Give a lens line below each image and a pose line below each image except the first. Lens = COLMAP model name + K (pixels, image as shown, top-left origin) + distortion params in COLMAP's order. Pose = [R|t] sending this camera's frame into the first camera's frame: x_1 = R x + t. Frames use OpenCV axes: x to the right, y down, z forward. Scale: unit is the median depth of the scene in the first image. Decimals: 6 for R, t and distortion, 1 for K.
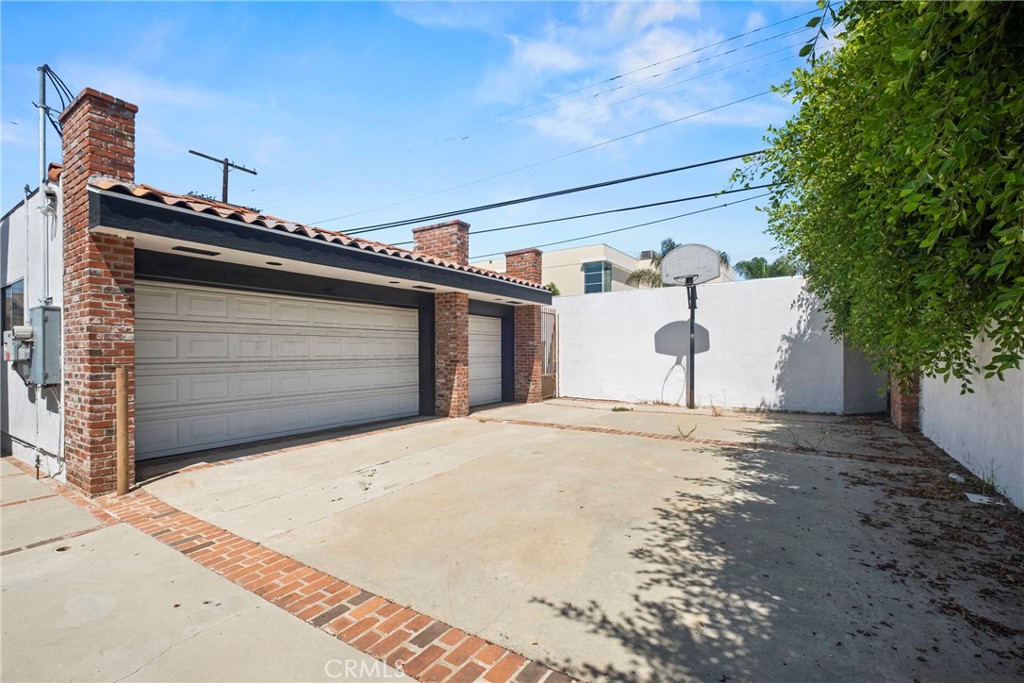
lens RADIAL K [[457.2, 0, 510.1], [0, 457.2, 352.1], [0, 0, 1]] dist [0.007216, -0.006255]
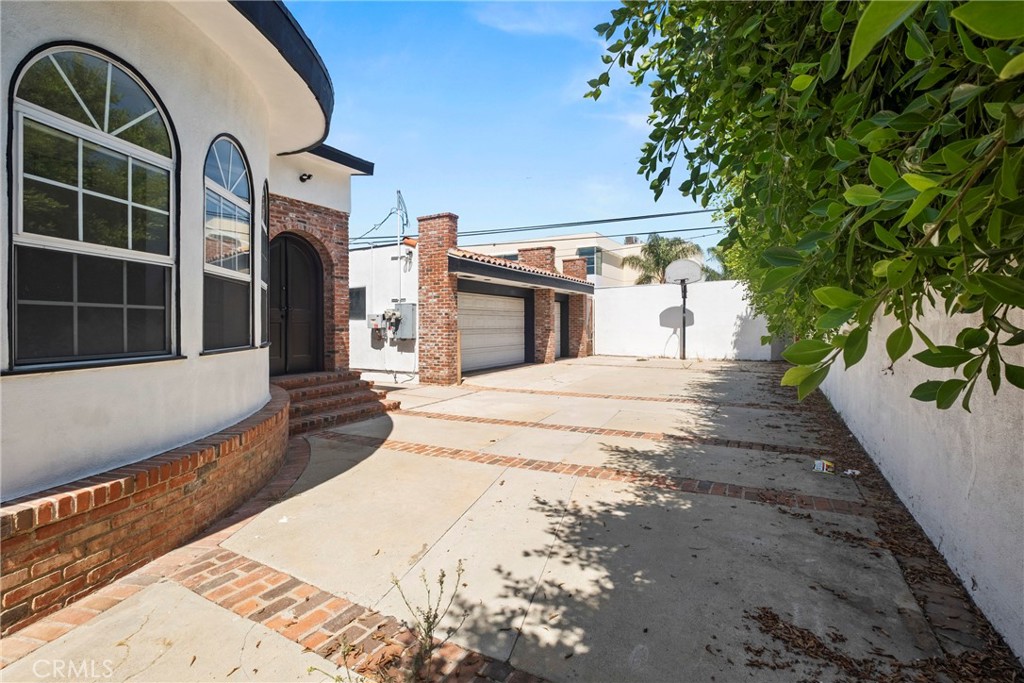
lens RADIAL K [[457.2, 0, 511.6], [0, 457.2, 328.0], [0, 0, 1]] dist [0.007216, -0.006255]
pose [[0.998105, 0.006924, 0.061138, -0.630963], [-0.007507, 0.999928, 0.009317, -0.004020], [-0.061069, -0.009758, 0.998086, -1.181763]]
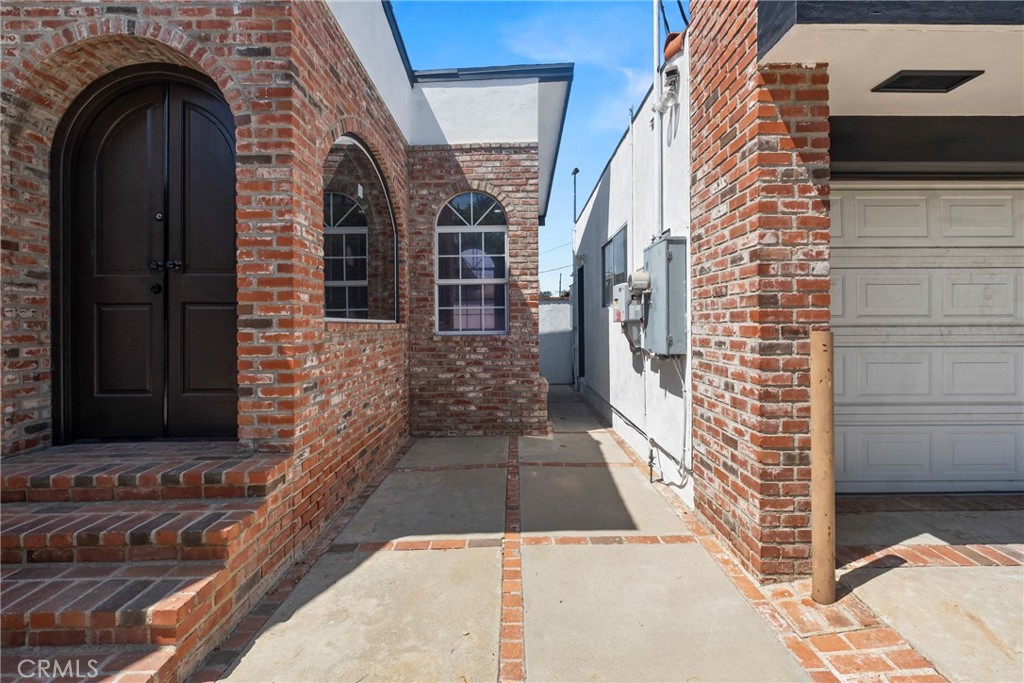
lens RADIAL K [[457.2, 0, 511.7], [0, 457.2, 324.4], [0, 0, 1]] dist [0.007216, -0.006255]
pose [[0.551035, 0.001348, -0.834481, -0.550791], [0.001655, 0.999995, 0.002709, 0.022540], [0.834481, -0.002874, 0.551030, 0.414469]]
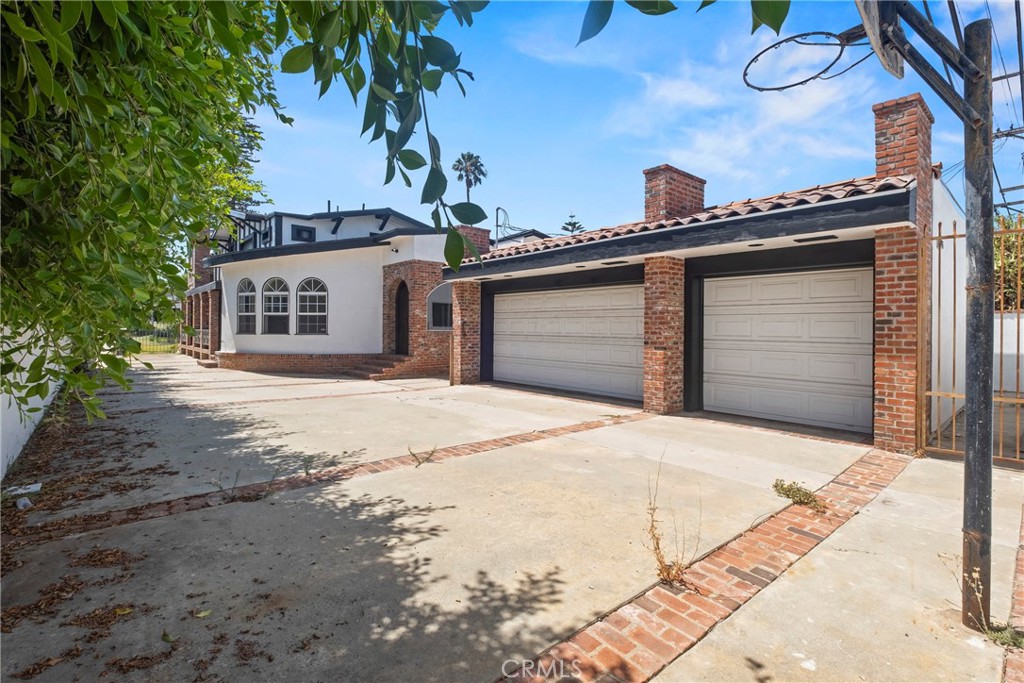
lens RADIAL K [[457.2, 0, 503.2], [0, 457.2, 329.1], [0, 0, 1]] dist [0.007216, -0.006255]
pose [[-0.268648, 0.004660, -0.963227, 1.292057], [-0.008114, 0.999942, 0.007101, -0.014705], [0.963204, 0.009724, -0.268594, 1.697245]]
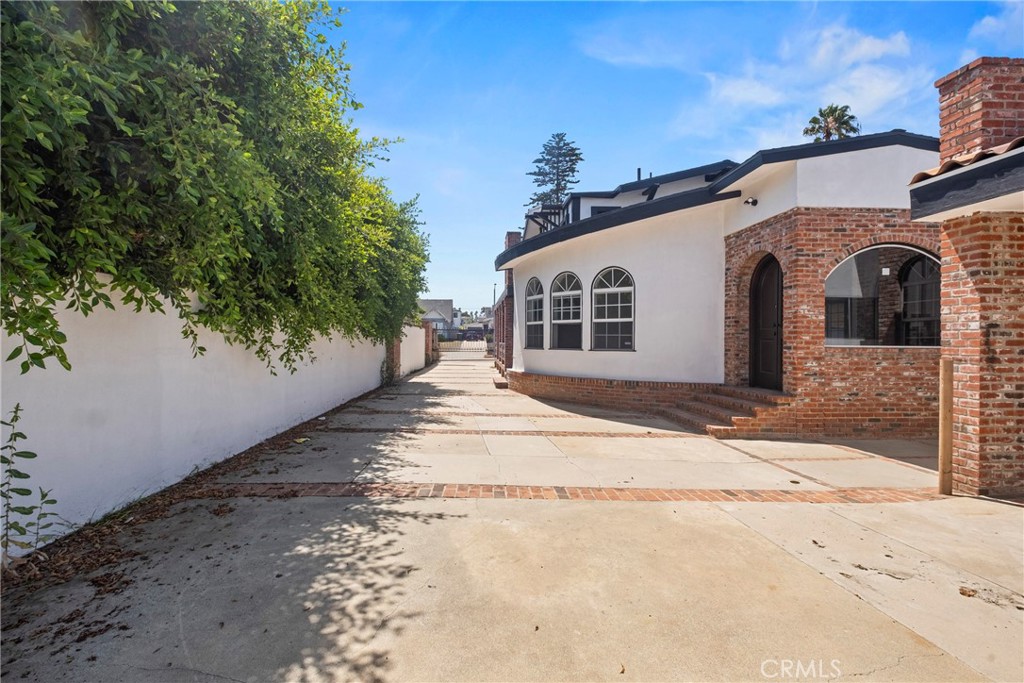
lens RADIAL K [[451.4, 0, 497.1], [0, 451.4, 339.9], [0, 0, 1]] dist [-0.000750, -0.004194]
pose [[-0.815507, 0.000320, -0.578747, 0.380127], [-0.004296, 0.999969, 0.006607, -0.006755], [0.578731, 0.007875, -0.815480, 1.066182]]
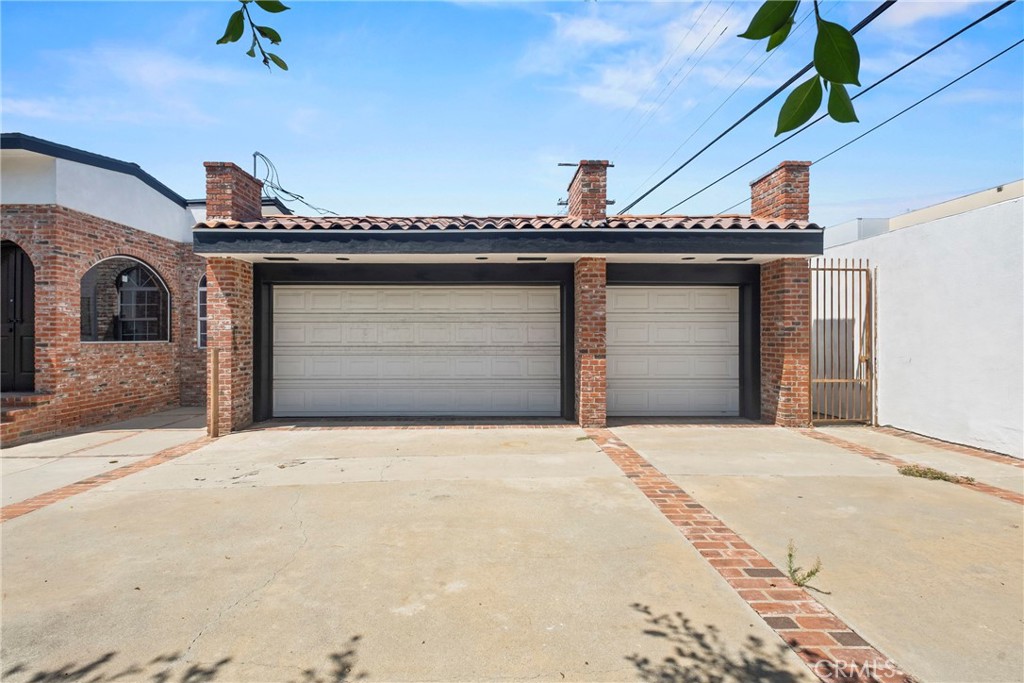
lens RADIAL K [[457.2, 0, 481.9], [0, 457.2, 335.3], [0, 0, 1]] dist [0.007216, -0.006255]
pose [[0.557235, 0.000398, -0.830354, 0.713292], [-0.002601, 0.999996, -0.001266, -0.008150], [0.830351, 0.002865, 0.557234, 0.784001]]
